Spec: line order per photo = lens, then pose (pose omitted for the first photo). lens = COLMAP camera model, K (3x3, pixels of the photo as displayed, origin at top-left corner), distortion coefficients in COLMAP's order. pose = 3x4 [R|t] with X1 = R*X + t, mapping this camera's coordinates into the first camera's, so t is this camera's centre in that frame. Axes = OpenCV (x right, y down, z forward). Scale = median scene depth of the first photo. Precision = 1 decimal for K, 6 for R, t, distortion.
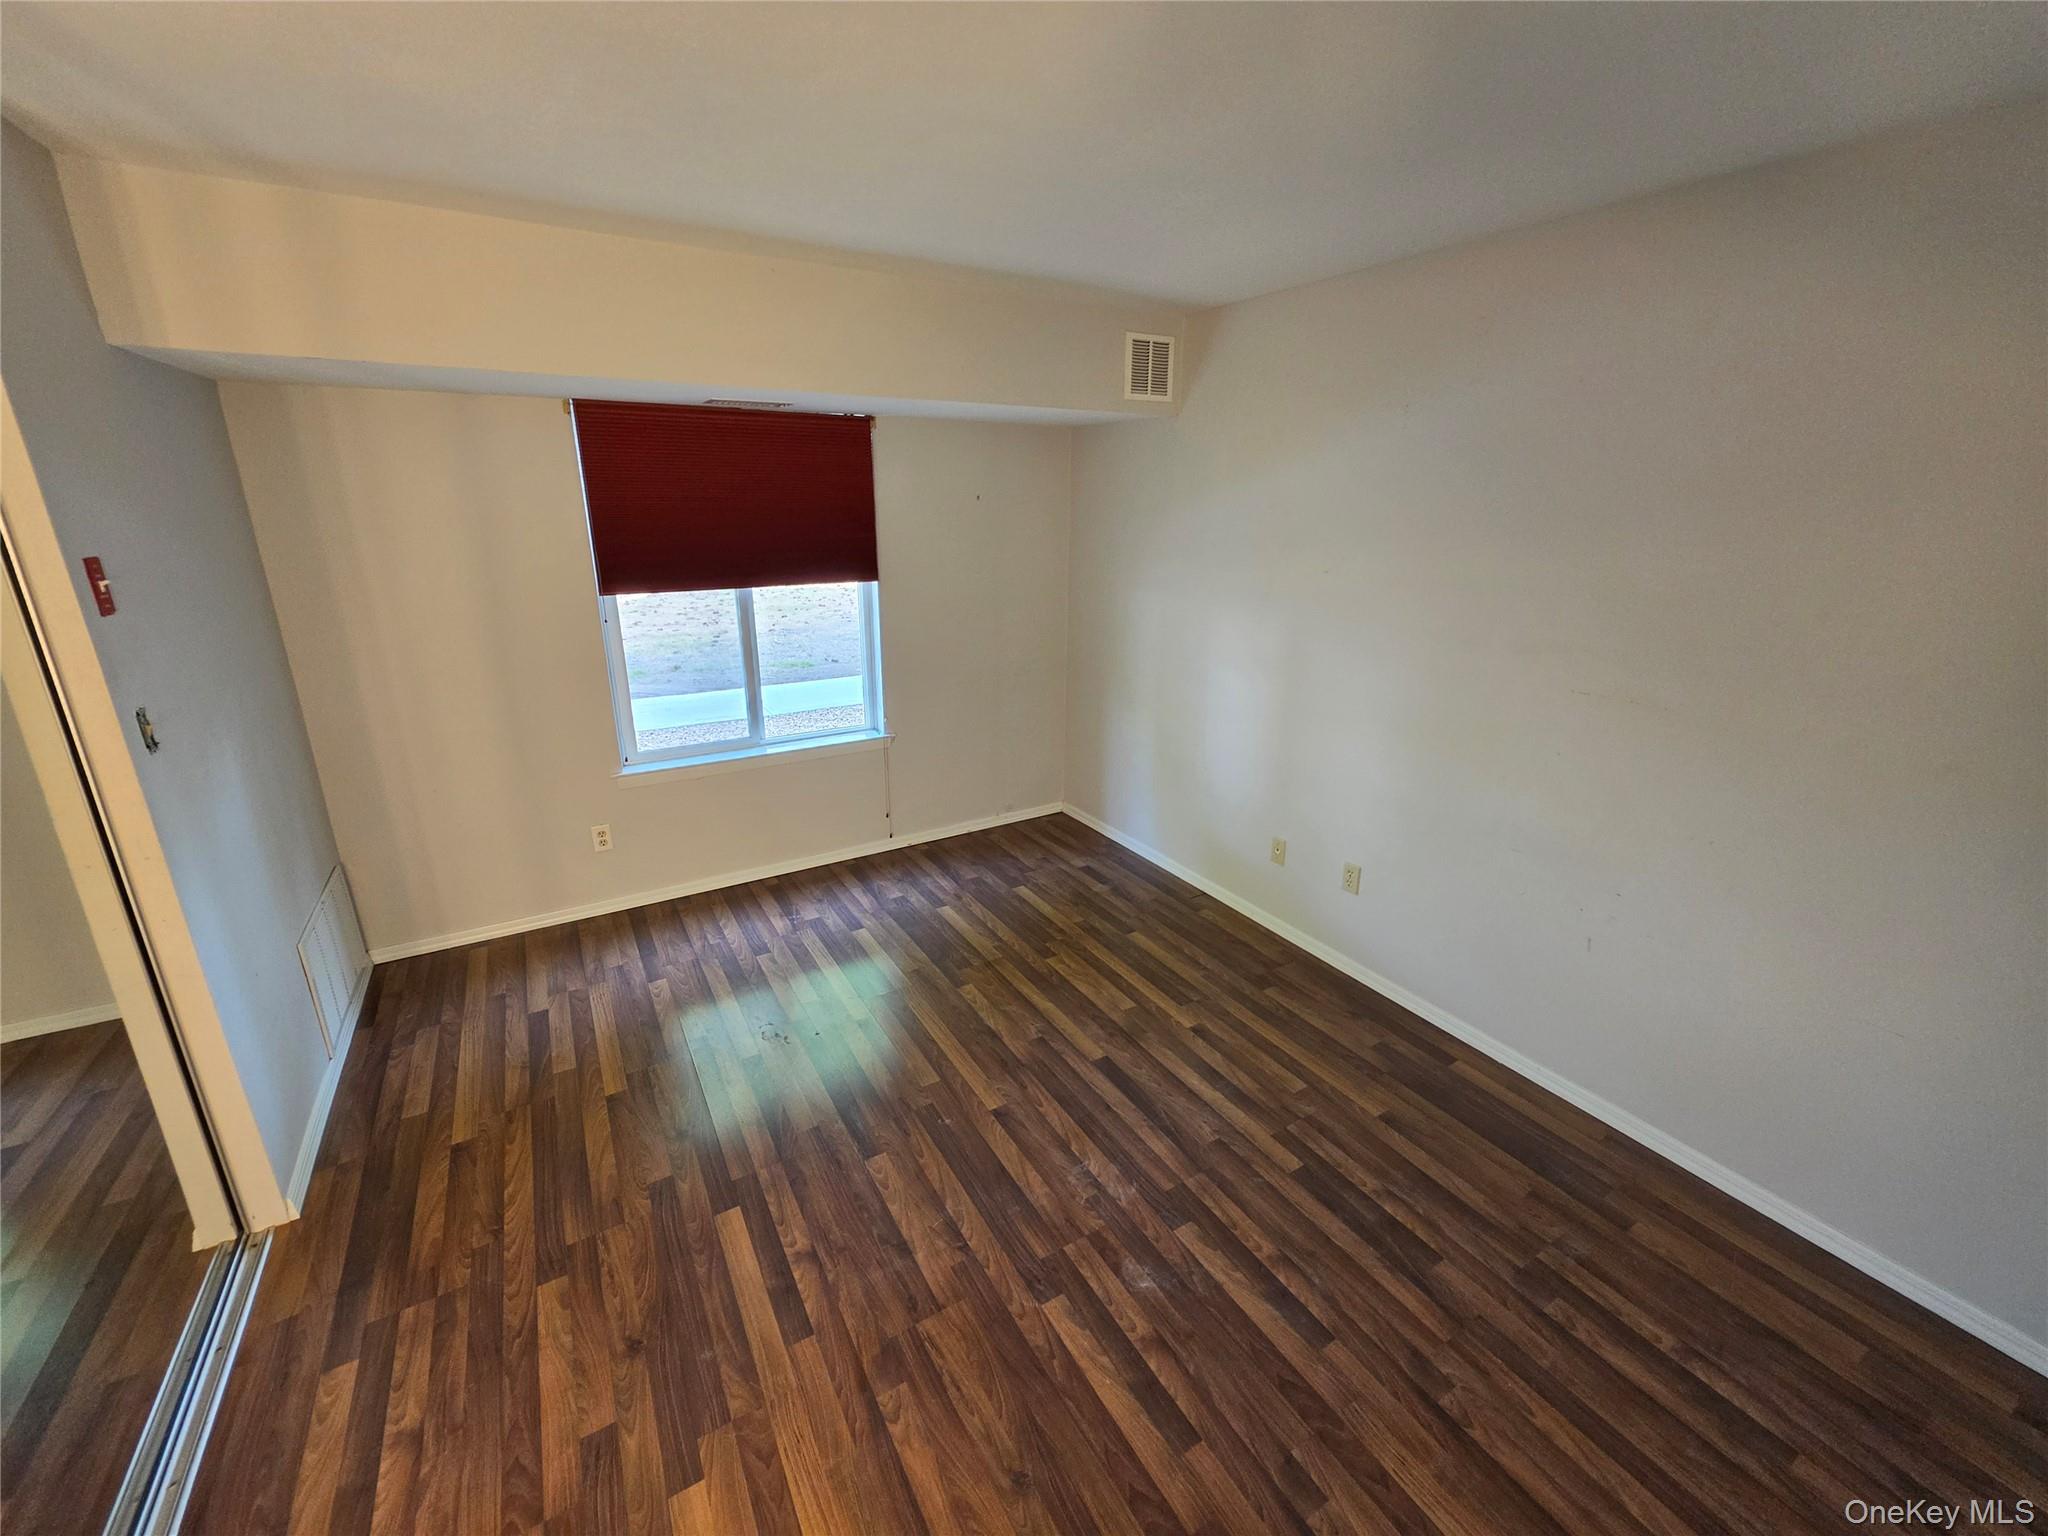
lens RADIAL K [[824.7, 0, 1022.8], [0, 824.7, 748.4], [0, 0, 1]] dist [-0.003755, 0.000451]
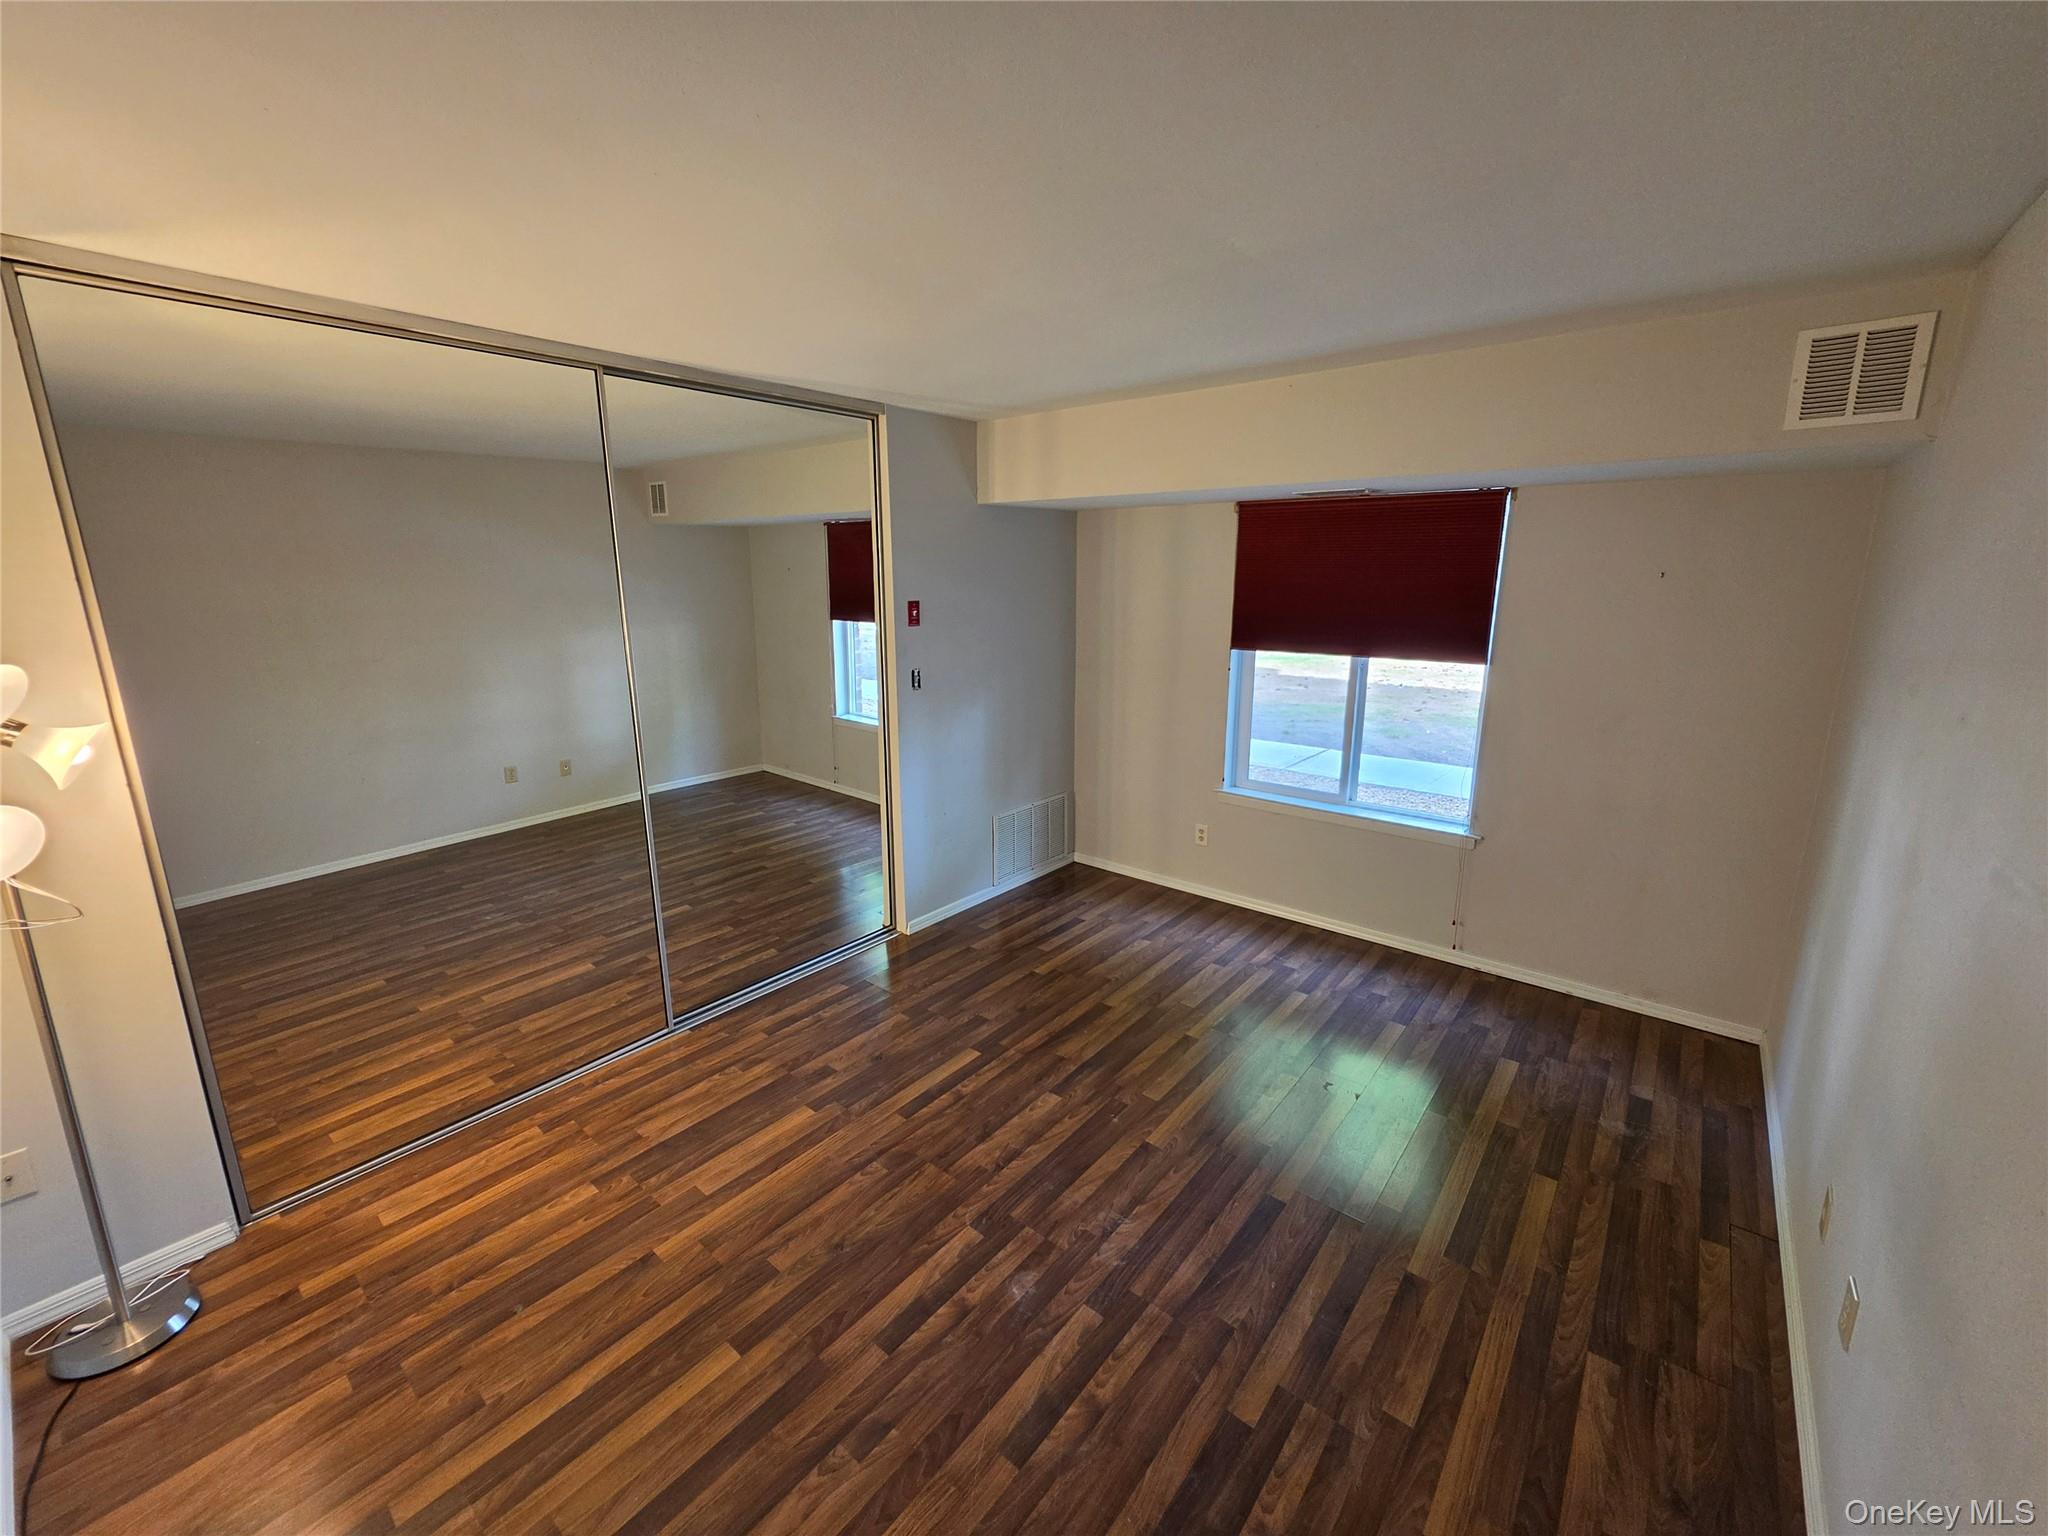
lens RADIAL K [[824.7, 0, 1036.5], [0, 824.7, 754.3], [0, 0, 1]] dist [-0.003755, 0.000451]
pose [[0.339671, 0.202377, -0.918513, 0.830998], [-0.272275, 0.955919, 0.109929, -0.123026], [0.900272, 0.212749, 0.379801, 0.382173]]
